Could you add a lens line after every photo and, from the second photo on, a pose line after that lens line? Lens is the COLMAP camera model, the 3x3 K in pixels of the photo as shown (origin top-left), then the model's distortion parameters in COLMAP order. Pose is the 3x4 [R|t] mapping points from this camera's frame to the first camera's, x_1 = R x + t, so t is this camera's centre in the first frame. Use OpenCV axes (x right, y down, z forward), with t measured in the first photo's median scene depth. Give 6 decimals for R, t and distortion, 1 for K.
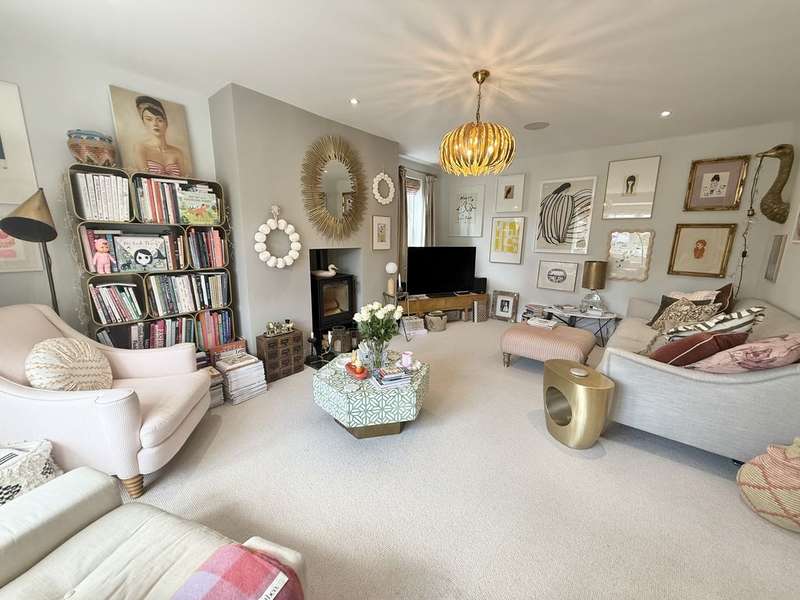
lens RADIAL K [[317.4, 0, 399.8], [0, 317.4, 300.2], [0, 0, 1]] dist [-0.001772, -0.000221]
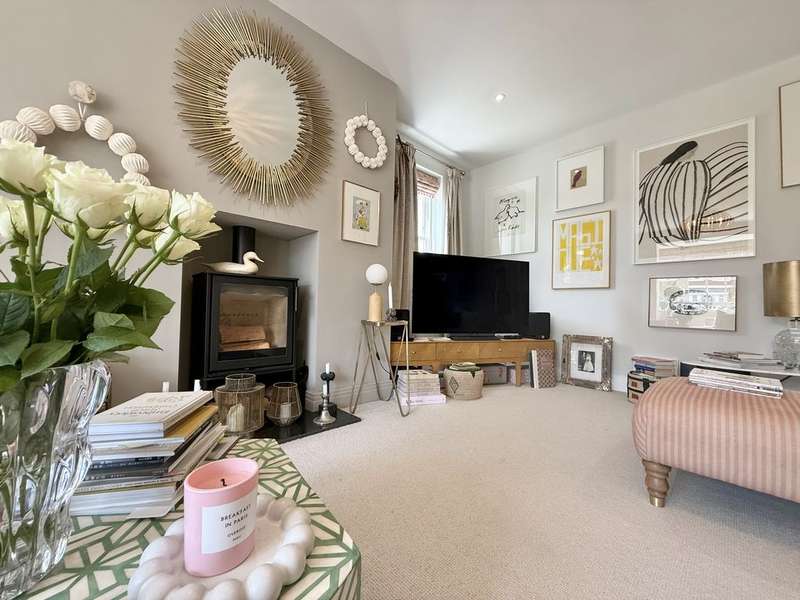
lens RADIAL K [[317.4, 0, 399.1], [0, 317.4, 301.8], [0, 0, 1]] dist [-0.001772, -0.000221]
pose [[0.992631, 0.003506, -0.121123, 0.068338], [-0.030475, 0.974676, -0.221534, 0.056859], [0.117278, 0.223593, 0.967601, 0.416885]]
